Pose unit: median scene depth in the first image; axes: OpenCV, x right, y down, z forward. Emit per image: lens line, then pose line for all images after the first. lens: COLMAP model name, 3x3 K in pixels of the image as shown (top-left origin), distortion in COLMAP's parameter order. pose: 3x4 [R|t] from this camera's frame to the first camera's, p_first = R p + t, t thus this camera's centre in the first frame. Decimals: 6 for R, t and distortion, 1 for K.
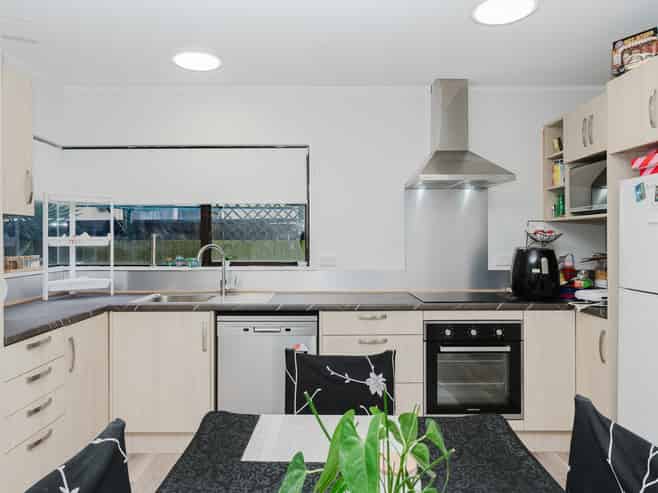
lens RADIAL K [[424.5, 0, 329.0], [0, 424.5, 246.5], [0, 0, 1]] dist [0.006770, -0.001421]
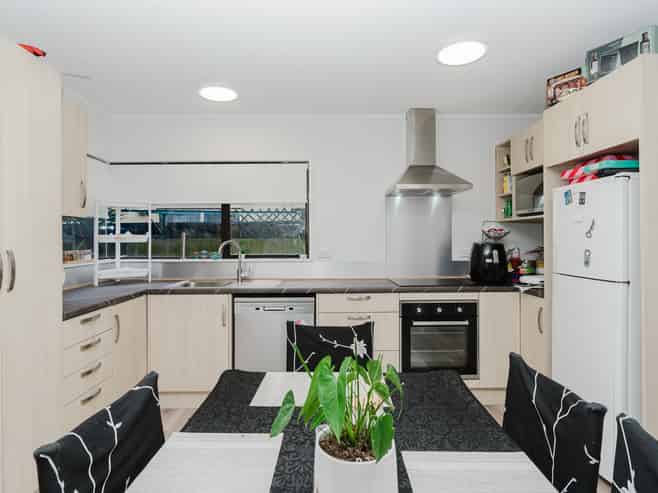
lens RADIAL K [[346.1, 0, 331.3], [0, 346.1, 242.9], [0, 0, 1]] dist [-0.000625, 0.000375]
pose [[0.999956, -0.002540, 0.009069, 0.012264], [0.002592, 0.999980, -0.005784, 0.009283], [-0.009054, 0.005807, 0.999942, -0.017631]]
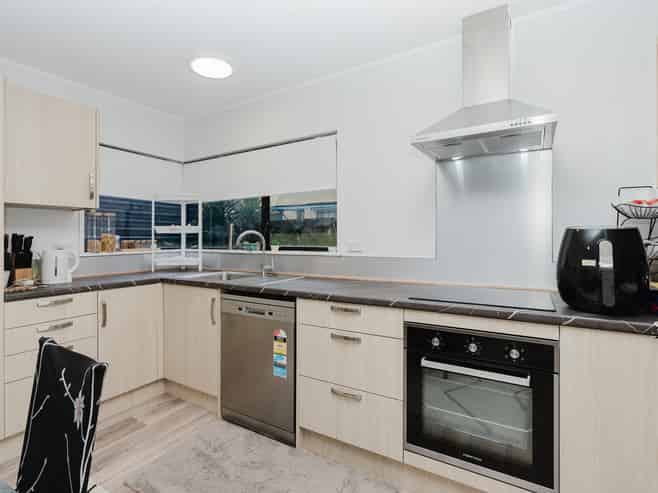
lens RADIAL K [[325.3, 0, 329.0], [0, 325.3, 246.5], [0, 0, 1]] dist [-0.002311, -0.000253]
pose [[0.861607, 0.010979, -0.507458, 0.404634], [-0.002397, 0.999843, 0.017562, 0.026073], [0.507571, -0.013915, 0.861497, 0.416792]]
